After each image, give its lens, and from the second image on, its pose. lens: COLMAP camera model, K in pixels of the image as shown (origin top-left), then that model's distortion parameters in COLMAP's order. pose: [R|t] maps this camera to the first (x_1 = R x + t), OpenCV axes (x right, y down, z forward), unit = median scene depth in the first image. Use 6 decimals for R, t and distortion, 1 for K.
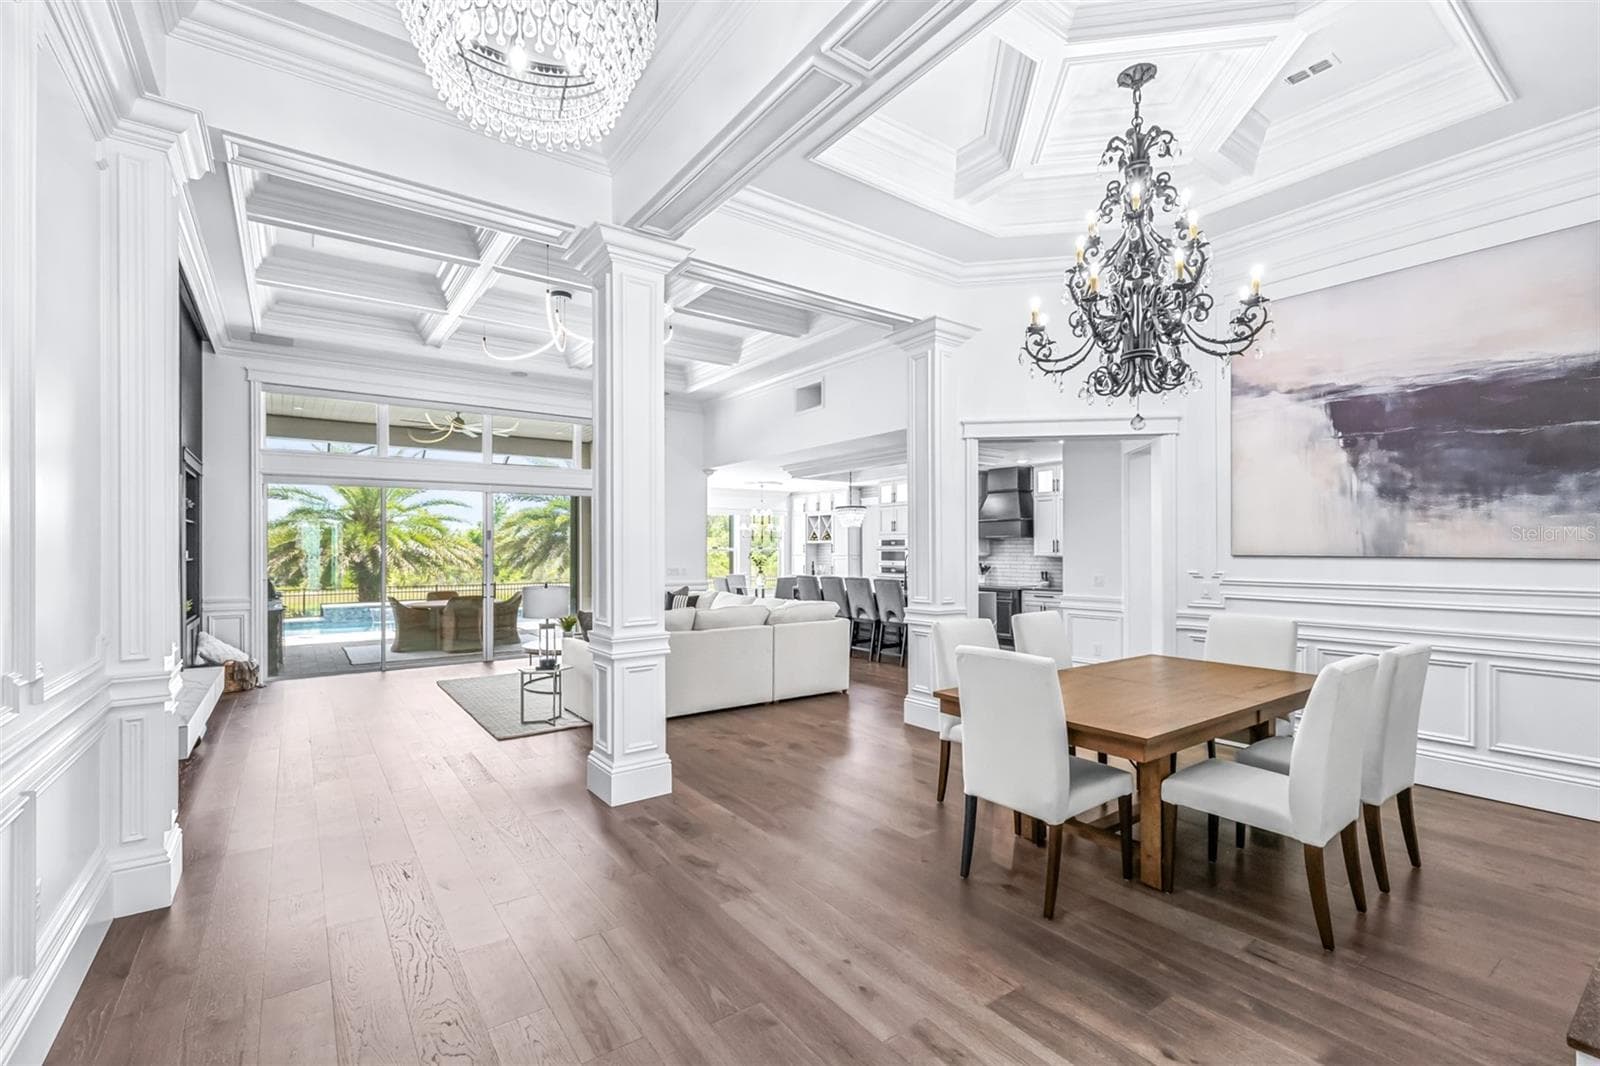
lens RADIAL K [[694.9, 0, 801.5], [0, 694.9, 556.6], [0, 0, 1]] dist [-0.000813, -0.000033]
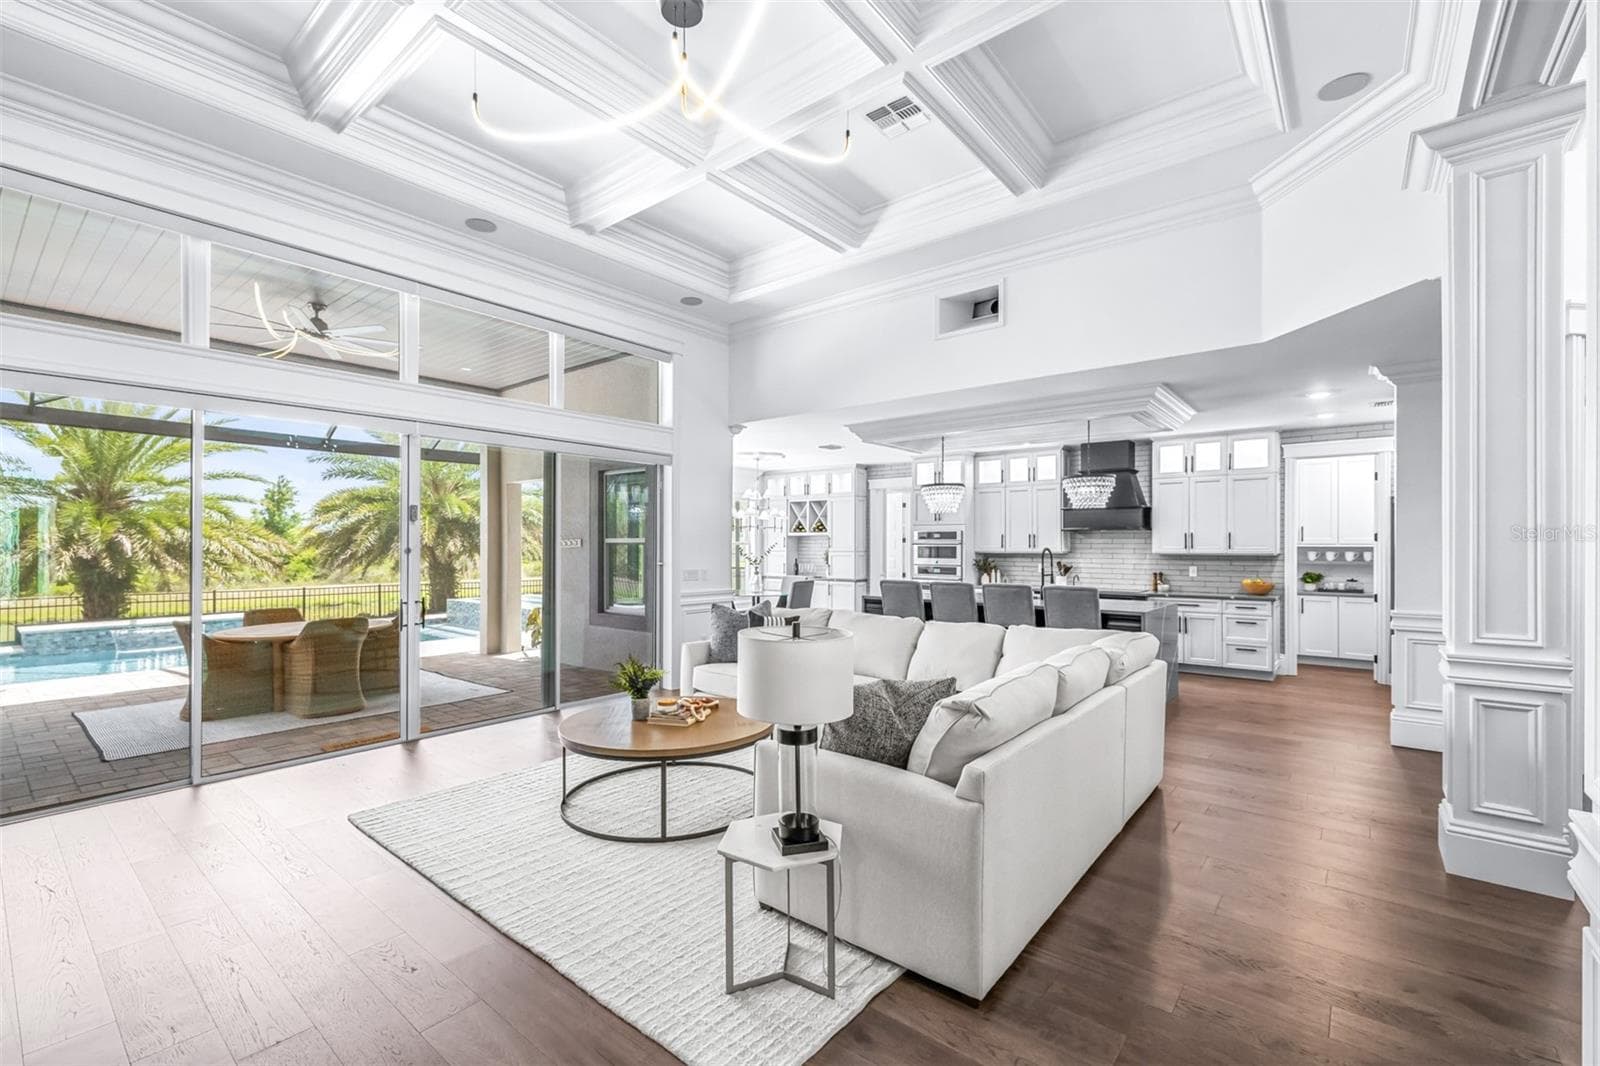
lens RADIAL K [[682.0, 0, 800.3], [0, 682.0, 549.8], [0, 0, 1]] dist [-0.002753, -0.000382]
pose [[0.966891, 0.003246, 0.255170, -0.181582], [-0.002303, 0.999989, -0.003994, -0.000258], [-0.255181, 0.003274, 0.966888, 0.249088]]
